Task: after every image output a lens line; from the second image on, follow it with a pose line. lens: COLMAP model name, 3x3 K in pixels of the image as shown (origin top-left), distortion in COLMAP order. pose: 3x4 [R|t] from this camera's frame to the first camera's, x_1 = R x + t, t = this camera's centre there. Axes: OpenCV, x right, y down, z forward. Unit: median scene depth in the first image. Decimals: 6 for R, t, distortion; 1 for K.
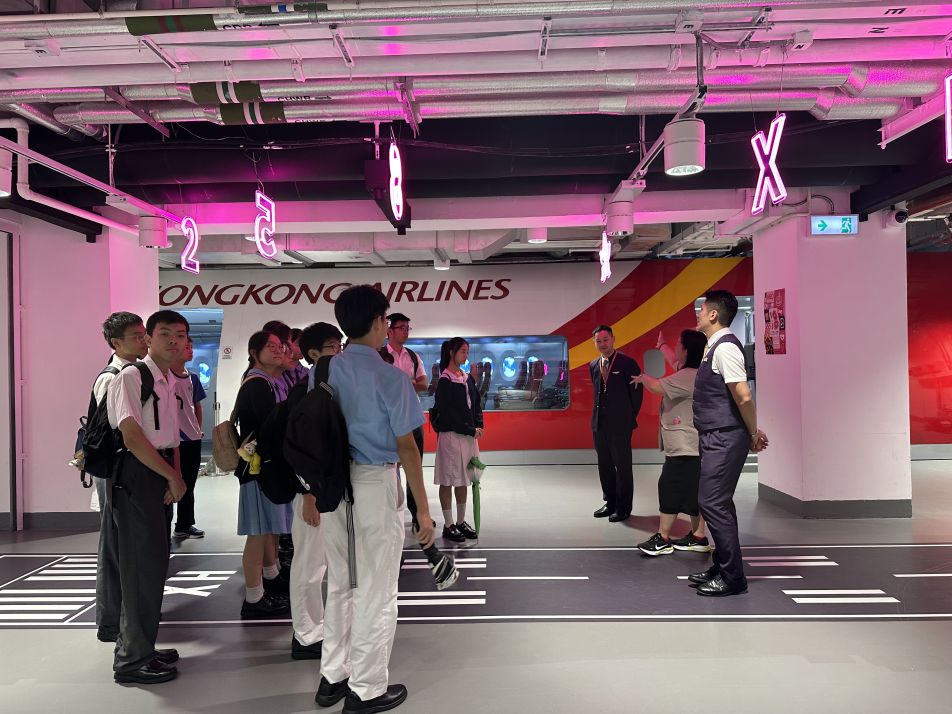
lens RADIAL K [[673.3, 0, 477.0], [0, 673.3, 356.4], [0, 0, 1]] dist [0.046297, -0.054295]
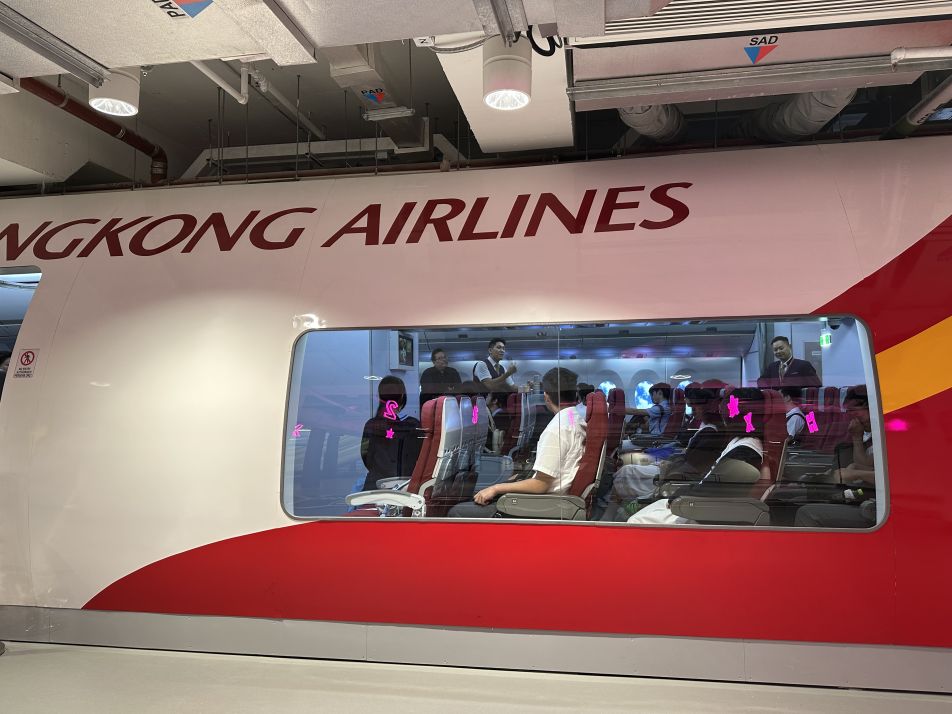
lens RADIAL K [[673.3, 0, 476.9], [0, 673.3, 347.5], [0, 0, 1]] dist [0.046297, -0.054295]
pose [[0.987700, -0.002326, -0.156341, -0.012837], [-0.005892, 0.998626, -0.052080, 0.005645], [0.156247, 0.052361, 0.986329, 0.589928]]
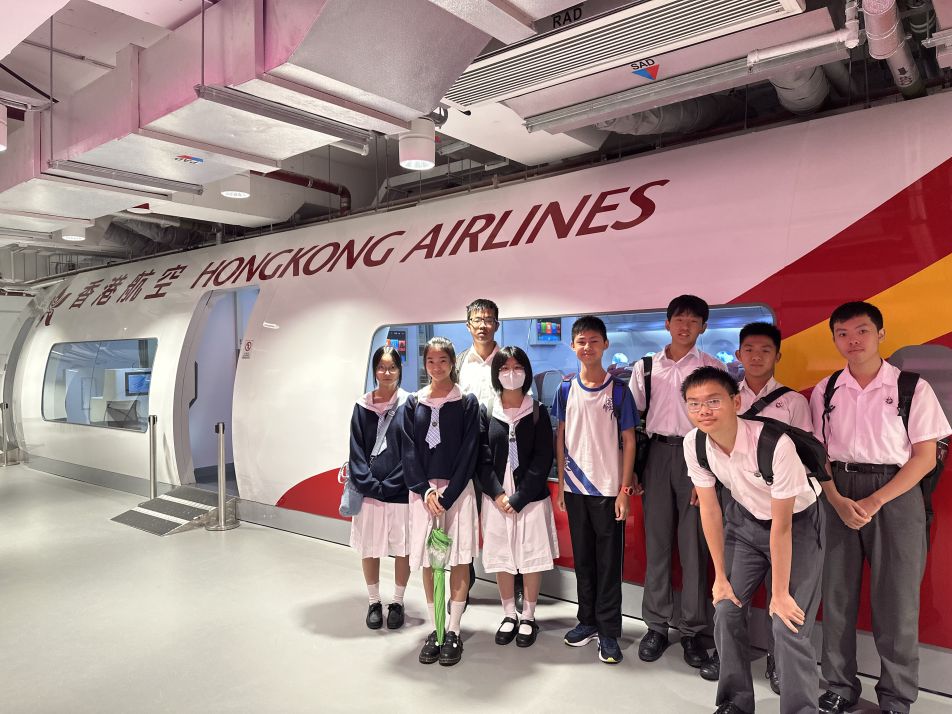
lens RADIAL K [[673.3, 0, 468.9], [0, 673.3, 364.2], [0, 0, 1]] dist [0.046297, -0.054295]
pose [[0.784083, 0.013765, -0.620504, 0.224168], [0.007942, 0.999450, 0.032208, -0.010966], [0.620605, -0.030182, 0.783542, 0.578910]]
